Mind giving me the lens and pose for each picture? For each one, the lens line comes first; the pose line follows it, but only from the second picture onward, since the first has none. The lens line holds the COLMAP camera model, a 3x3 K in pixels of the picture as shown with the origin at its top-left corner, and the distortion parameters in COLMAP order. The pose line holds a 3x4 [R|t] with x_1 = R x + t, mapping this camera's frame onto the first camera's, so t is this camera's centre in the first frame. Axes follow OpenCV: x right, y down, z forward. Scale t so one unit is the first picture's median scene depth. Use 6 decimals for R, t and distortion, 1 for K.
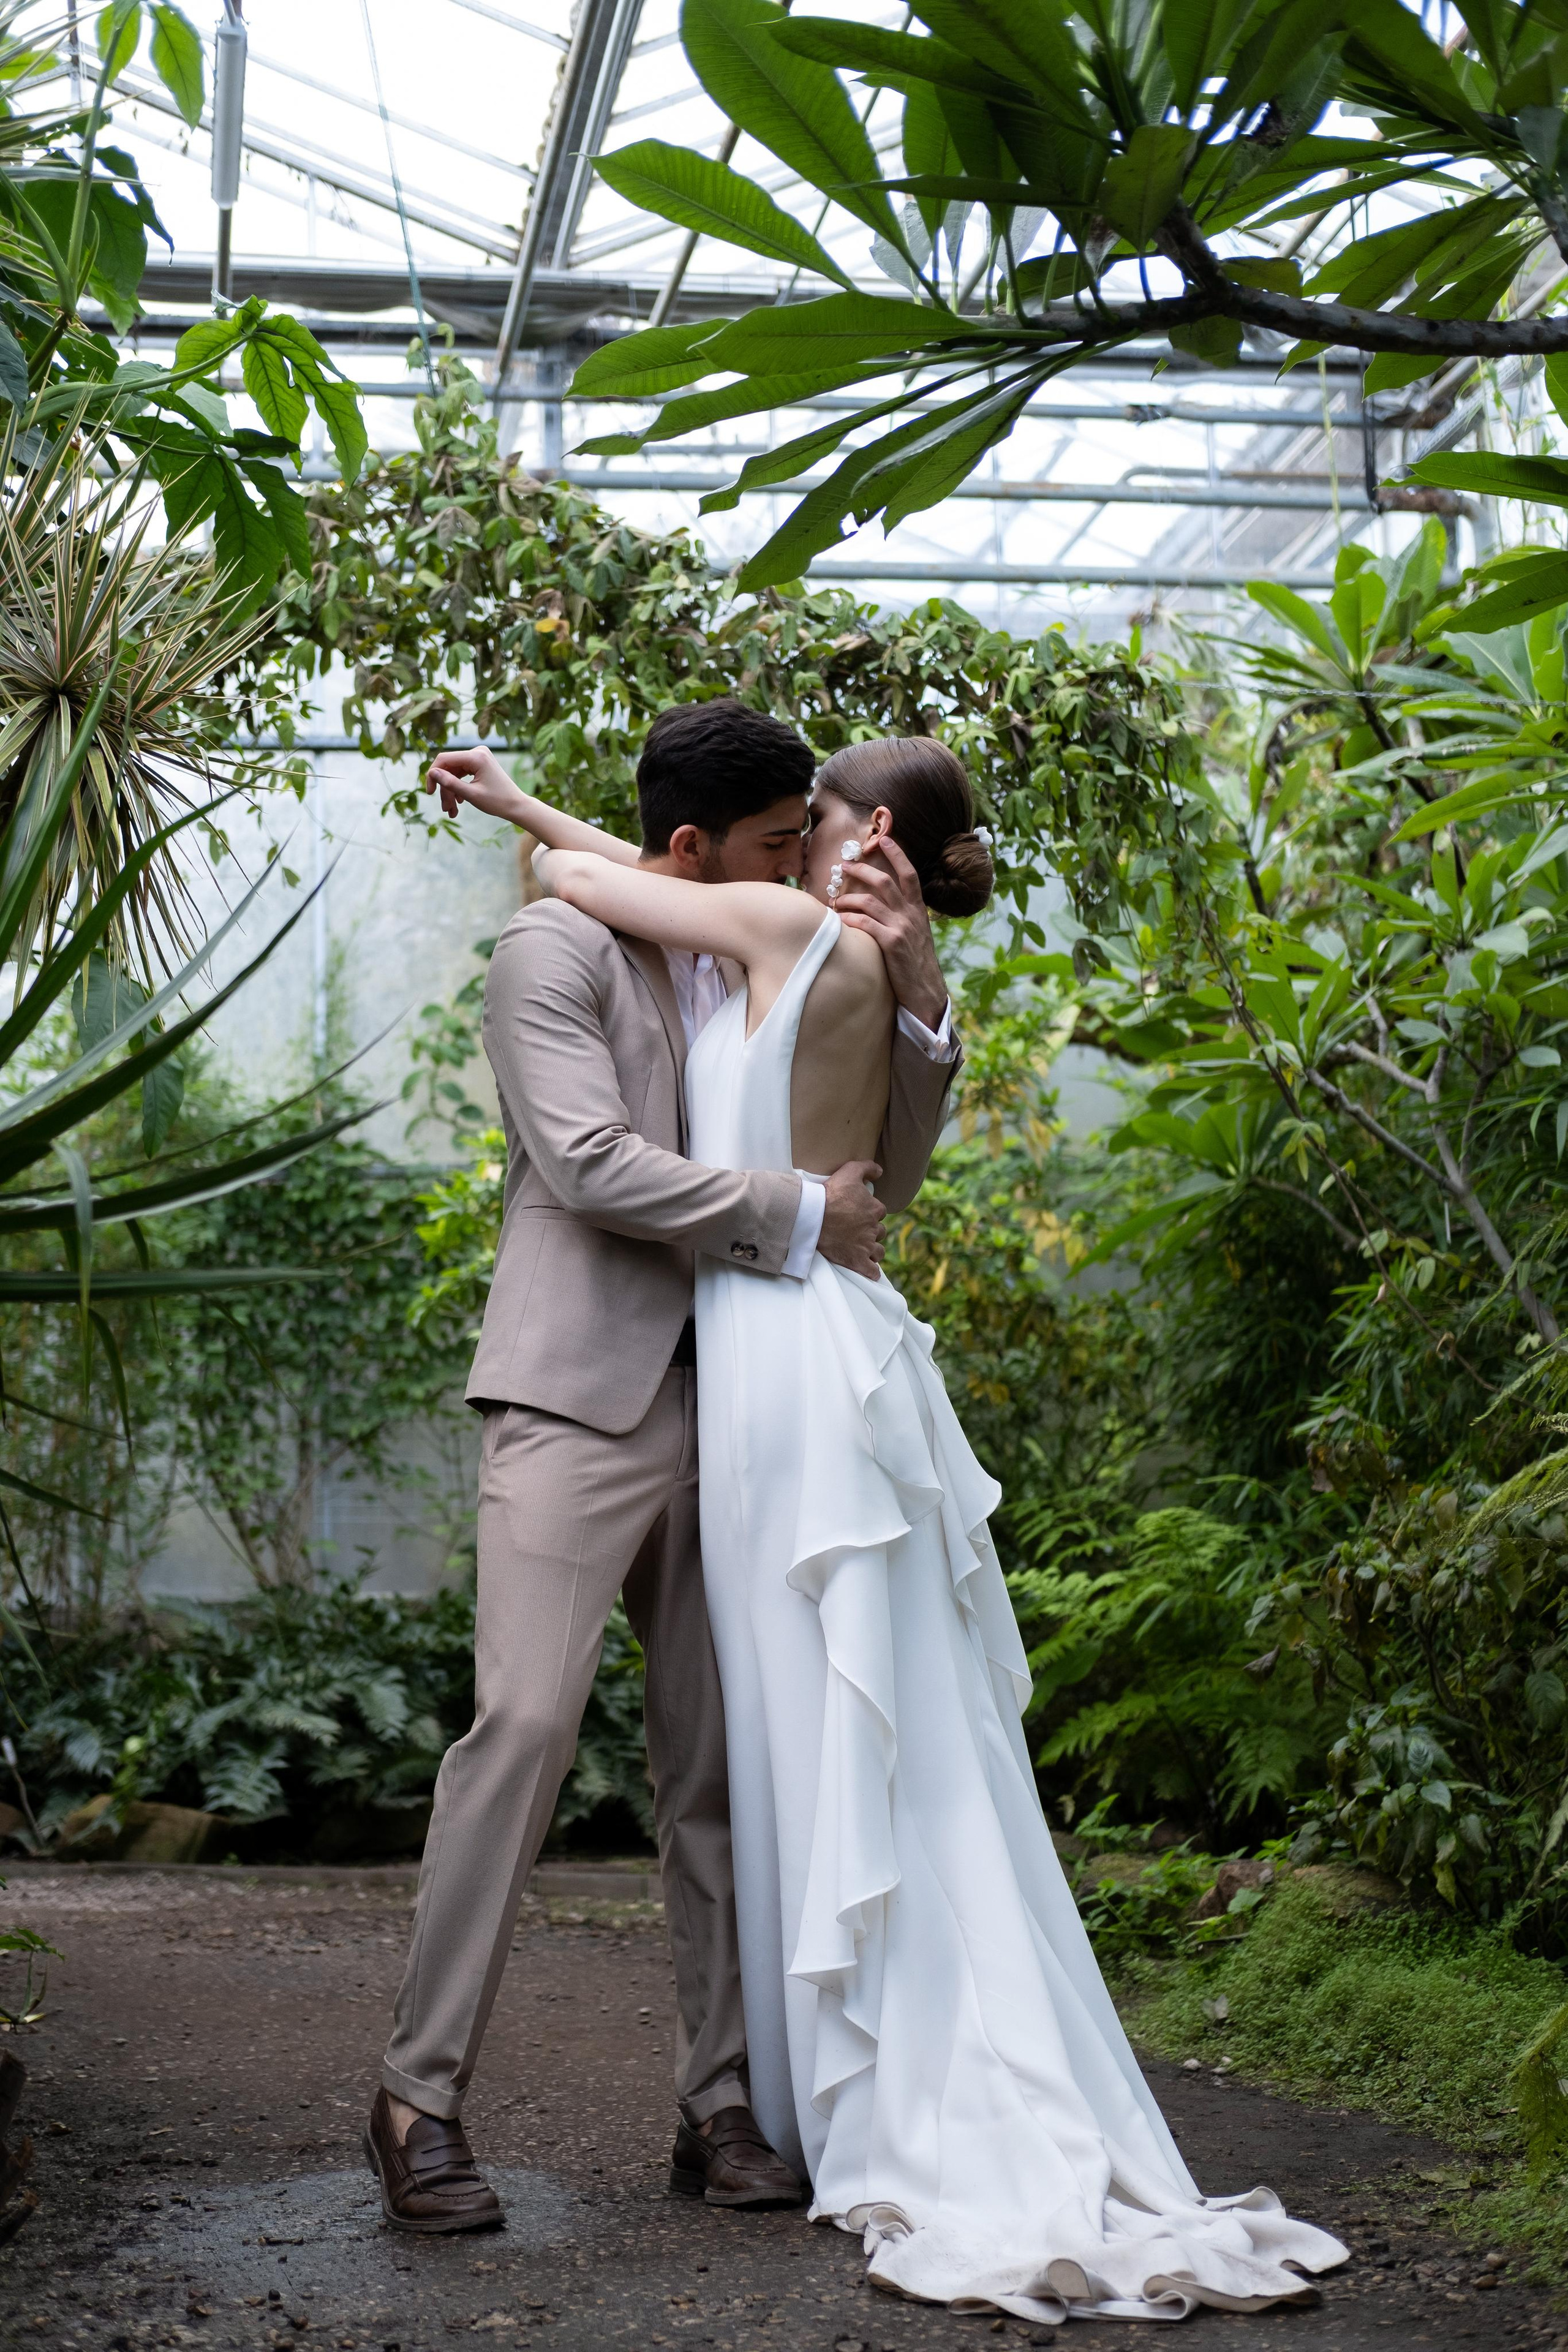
lens RADIAL K [[3600.9, 0, 783.6], [0, 3600.9, 1175.2], [0, 0, 1]] dist [-0.089188, 0.152501]
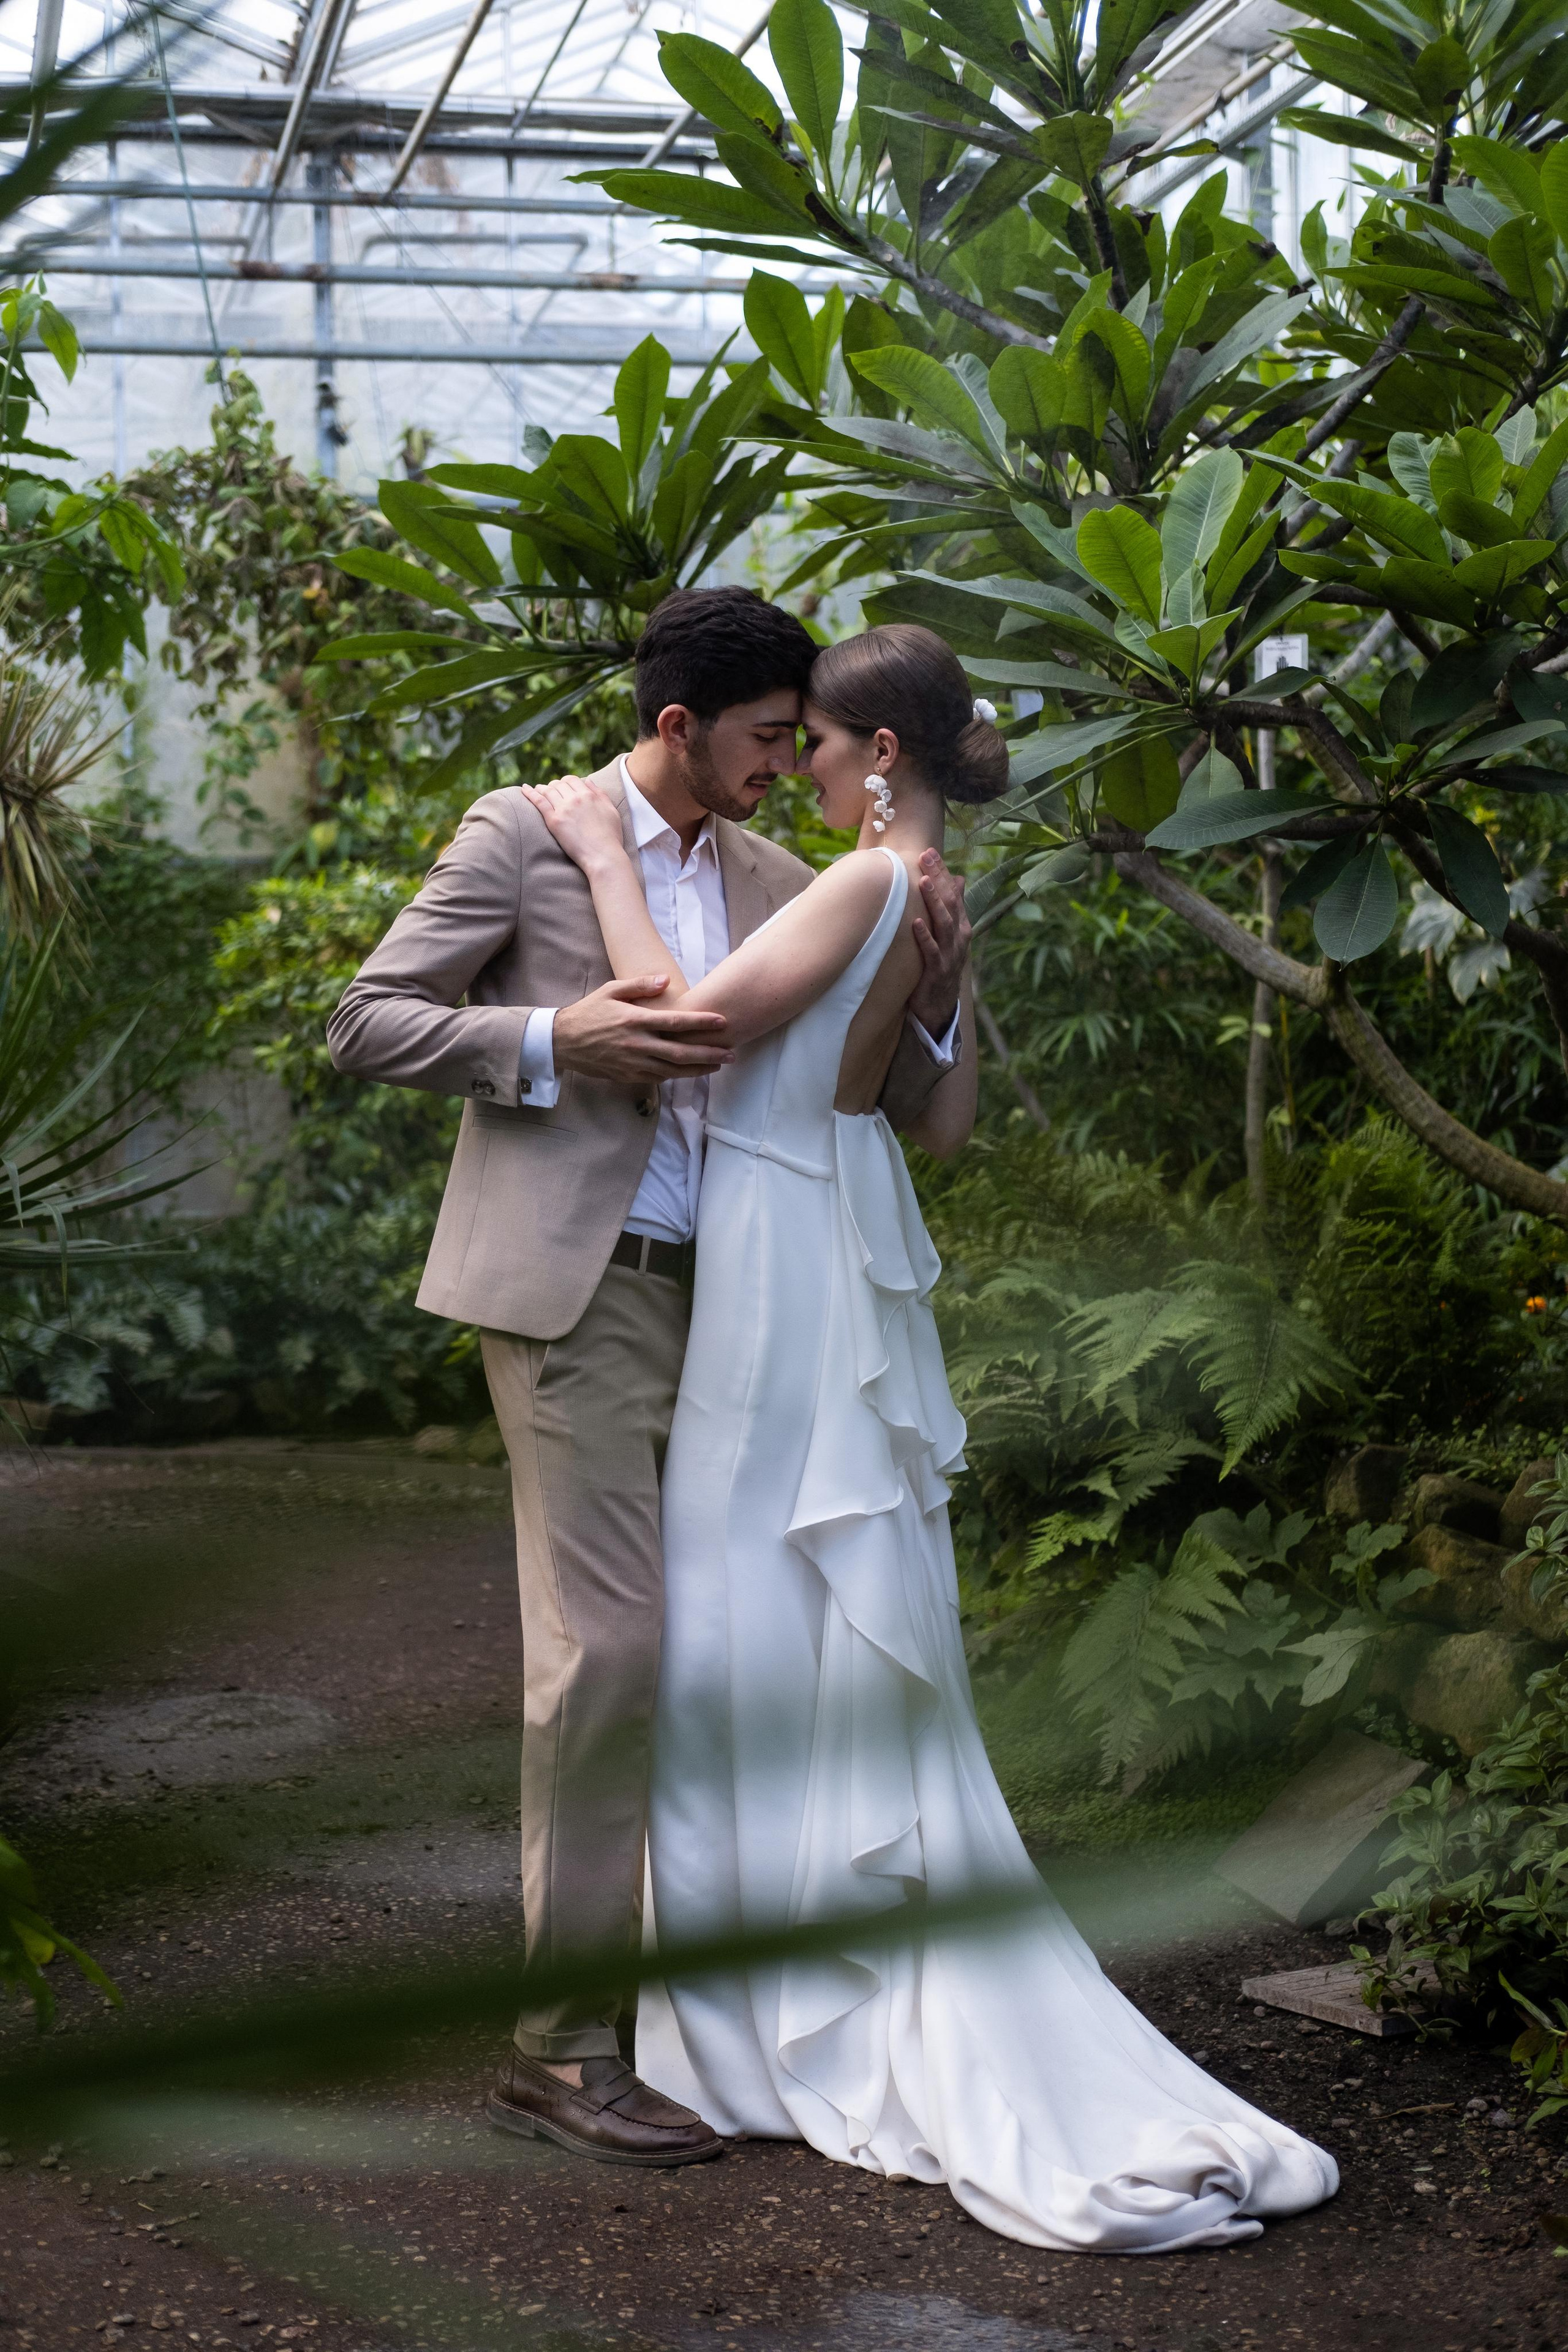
lens RADIAL K [[3584.2, 0, 784.5], [0, 3584.2, 1242.6], [0, 0, 1]] dist [-0.186949, 1.110263]
pose [[0.998061, 0.007626, 0.061774, 0.021221], [-0.017032, 0.988048, 0.153200, -0.078003], [-0.059867, -0.153955, 0.986263, -0.253887]]
